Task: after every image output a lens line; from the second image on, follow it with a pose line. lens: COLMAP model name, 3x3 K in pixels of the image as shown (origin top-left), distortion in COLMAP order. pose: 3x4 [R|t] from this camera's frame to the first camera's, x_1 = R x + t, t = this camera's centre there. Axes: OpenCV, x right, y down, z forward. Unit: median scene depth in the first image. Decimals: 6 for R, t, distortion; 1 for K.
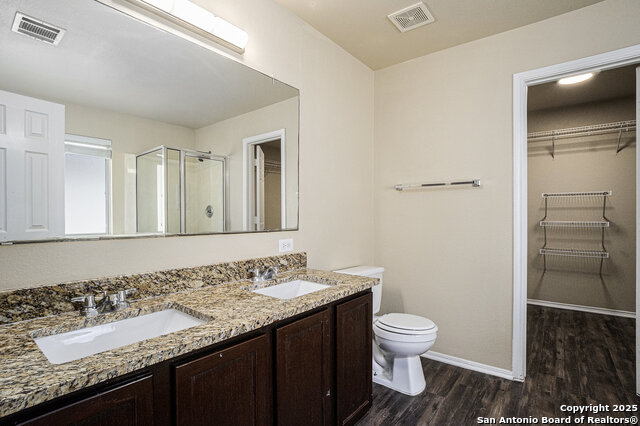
lens RADIAL K [[312.2, 0, 322.7], [0, 312.2, 216.2], [0, 0, 1]] dist [-0.041647, 0.000373]
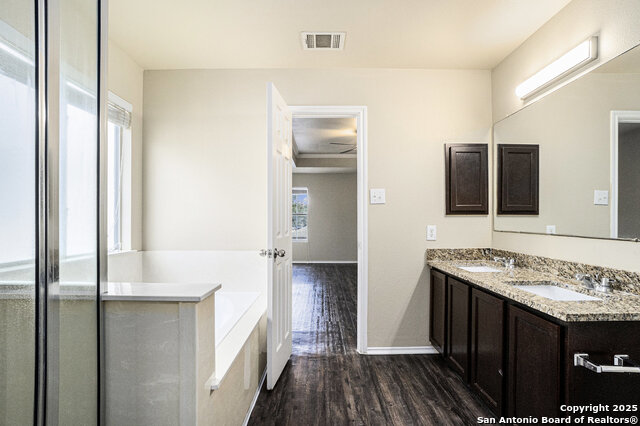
lens RADIAL K [[316.0, 0, 319.3], [0, 316.0, 222.2], [0, 0, 1]] dist [-0.043493, 0.001580]
pose [[-0.782678, 0.005915, -0.622398, 1.185117], [0.000851, 0.999964, 0.008434, -0.008433], [0.622426, 0.006071, -0.782655, 1.364285]]
